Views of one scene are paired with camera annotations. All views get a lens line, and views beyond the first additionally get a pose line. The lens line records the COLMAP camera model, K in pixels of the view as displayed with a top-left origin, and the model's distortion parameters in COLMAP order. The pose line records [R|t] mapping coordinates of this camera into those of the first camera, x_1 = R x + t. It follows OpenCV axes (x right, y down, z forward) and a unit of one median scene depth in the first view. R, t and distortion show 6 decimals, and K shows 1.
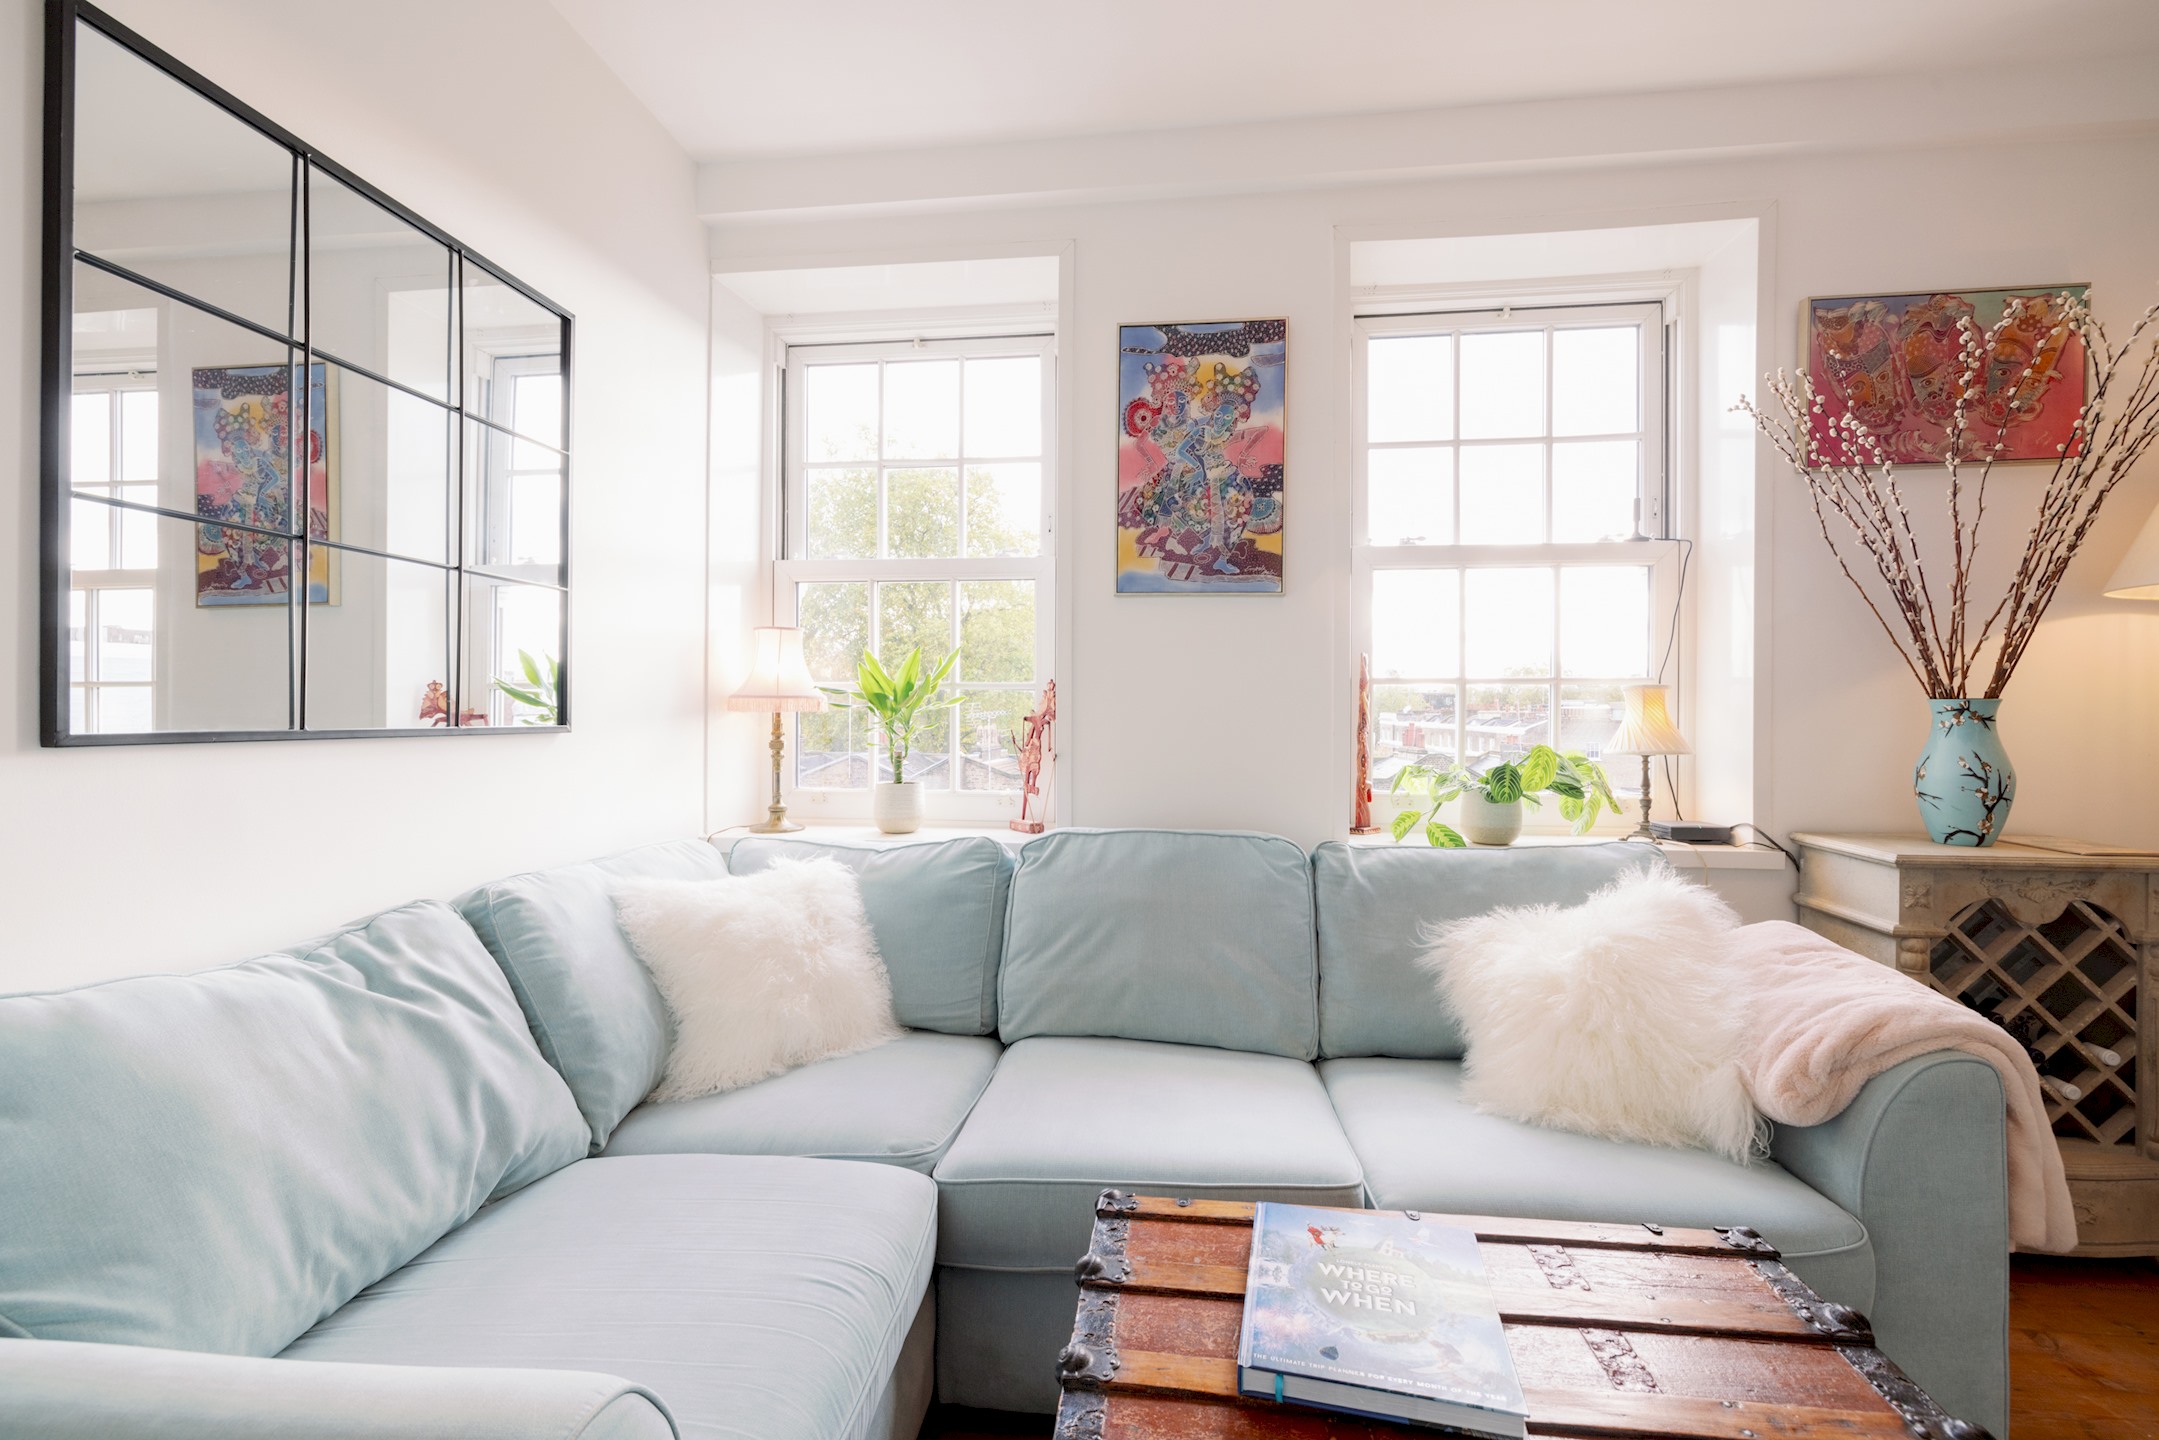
lens RADIAL K [[914.1, 0, 1091.8], [0, 914.1, 712.5], [0, 0, 1]] dist [-0.000641, 0.000367]
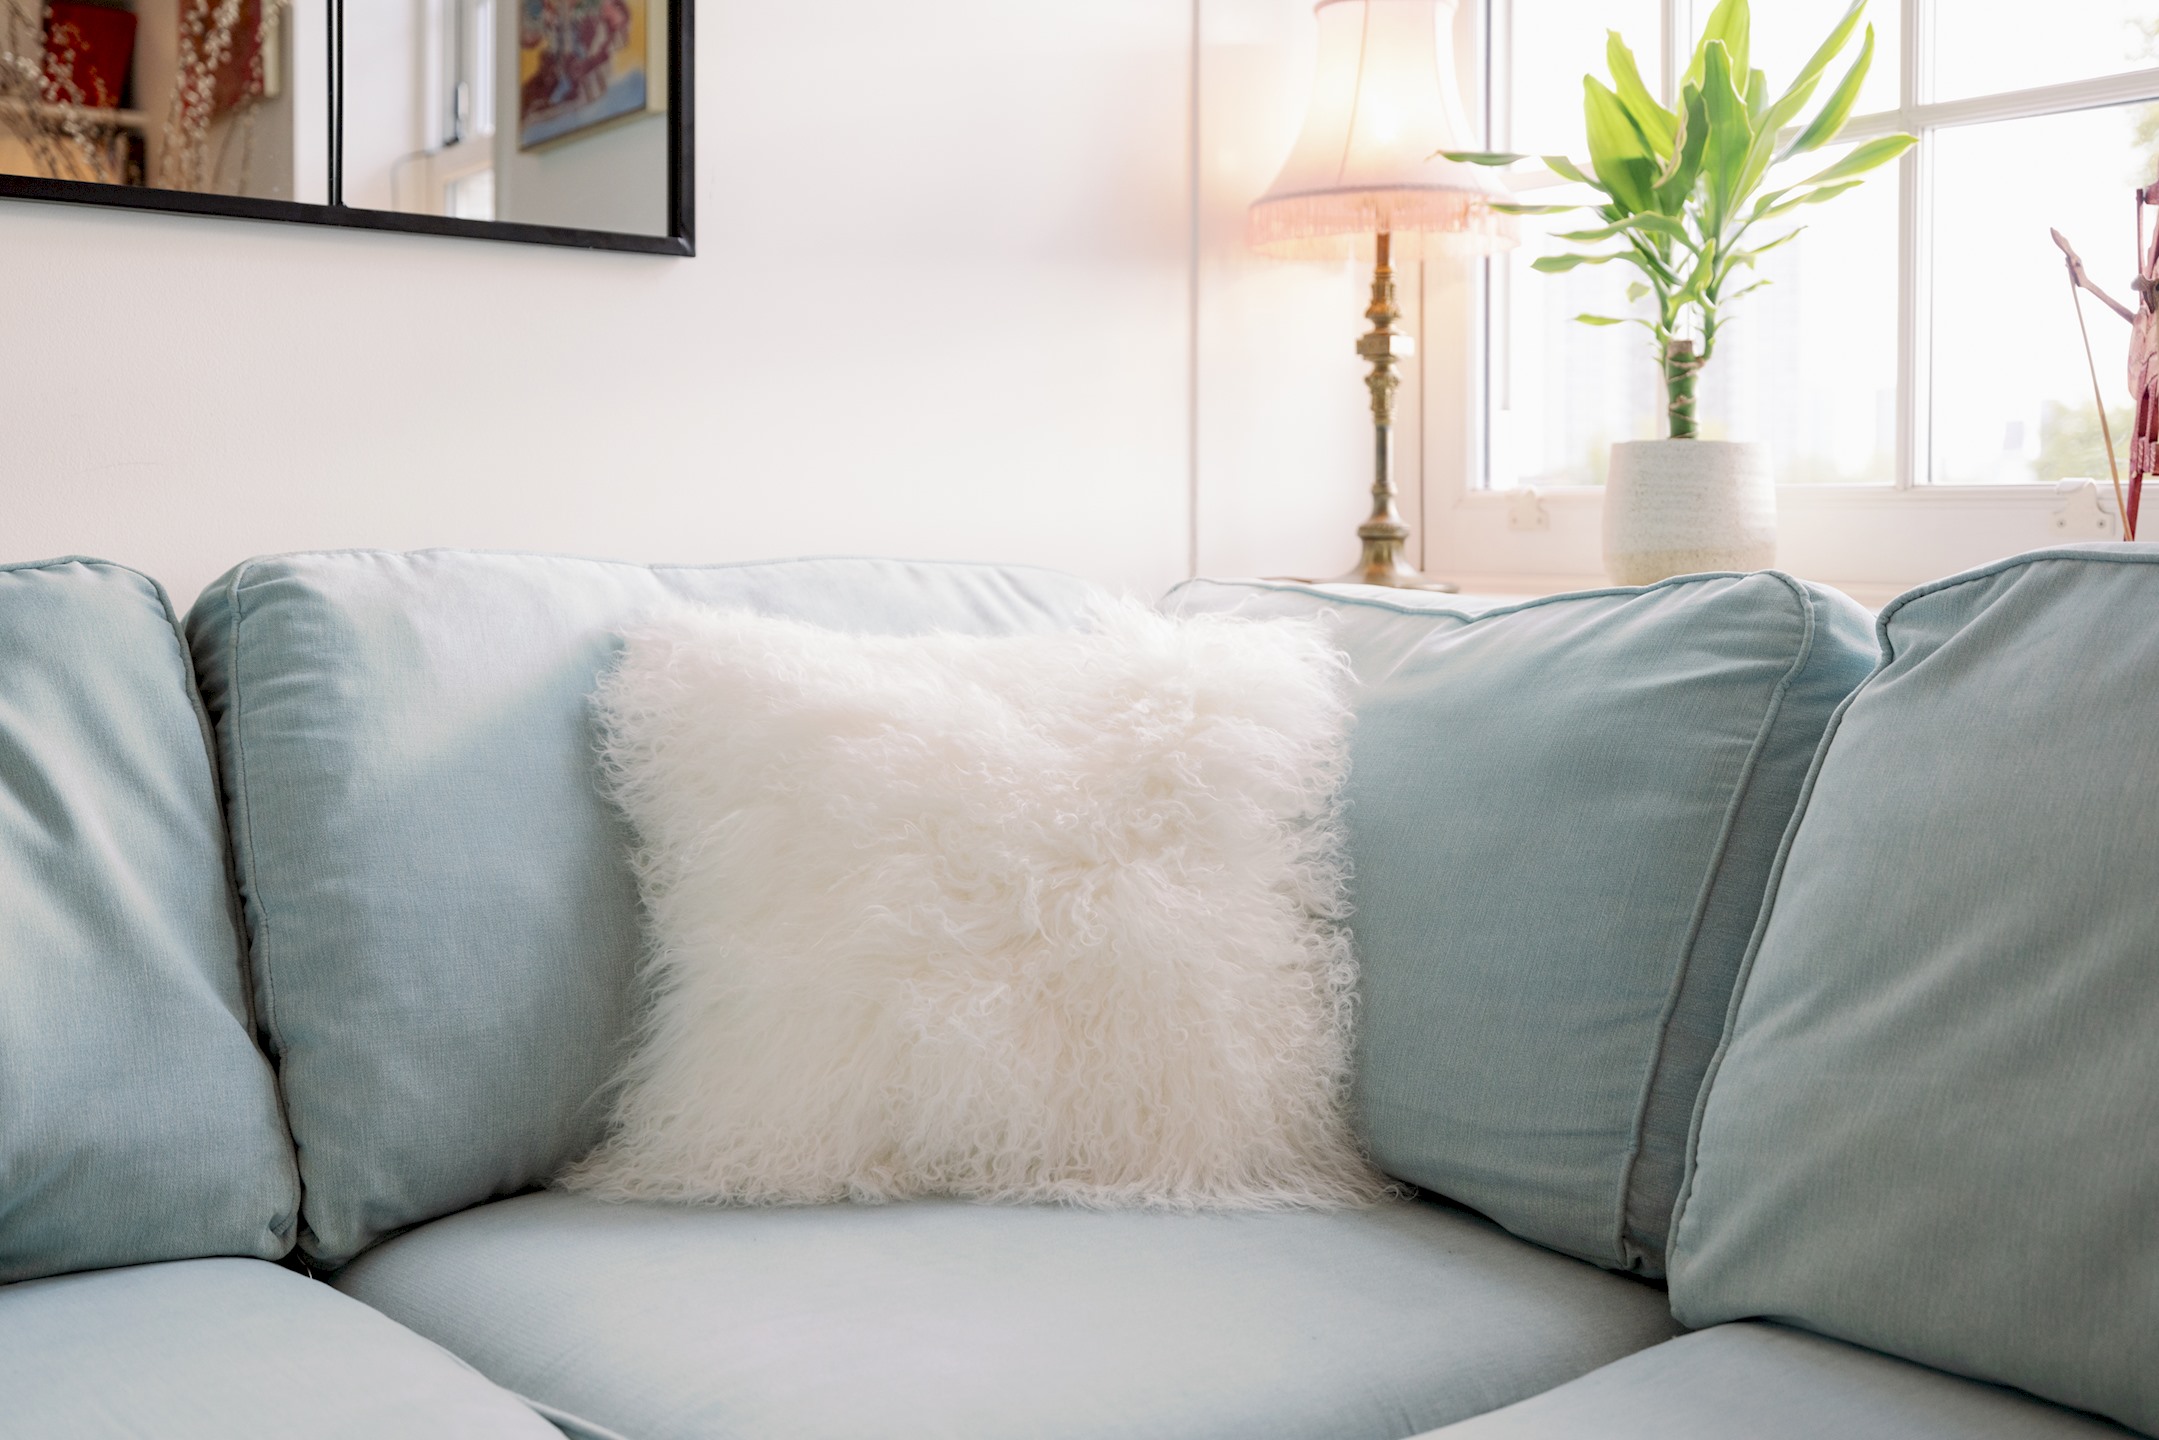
lens RADIAL K [[2114.0, 0, 1080.9], [0, 2114.0, 699.1], [0, 0, 1]] dist [0.017577, 0.000000]
pose [[0.696375, 0.058033, -0.715328, 0.177207], [-0.000483, 0.996763, 0.080395, 0.118408], [0.717678, -0.055639, 0.694149, 0.403432]]
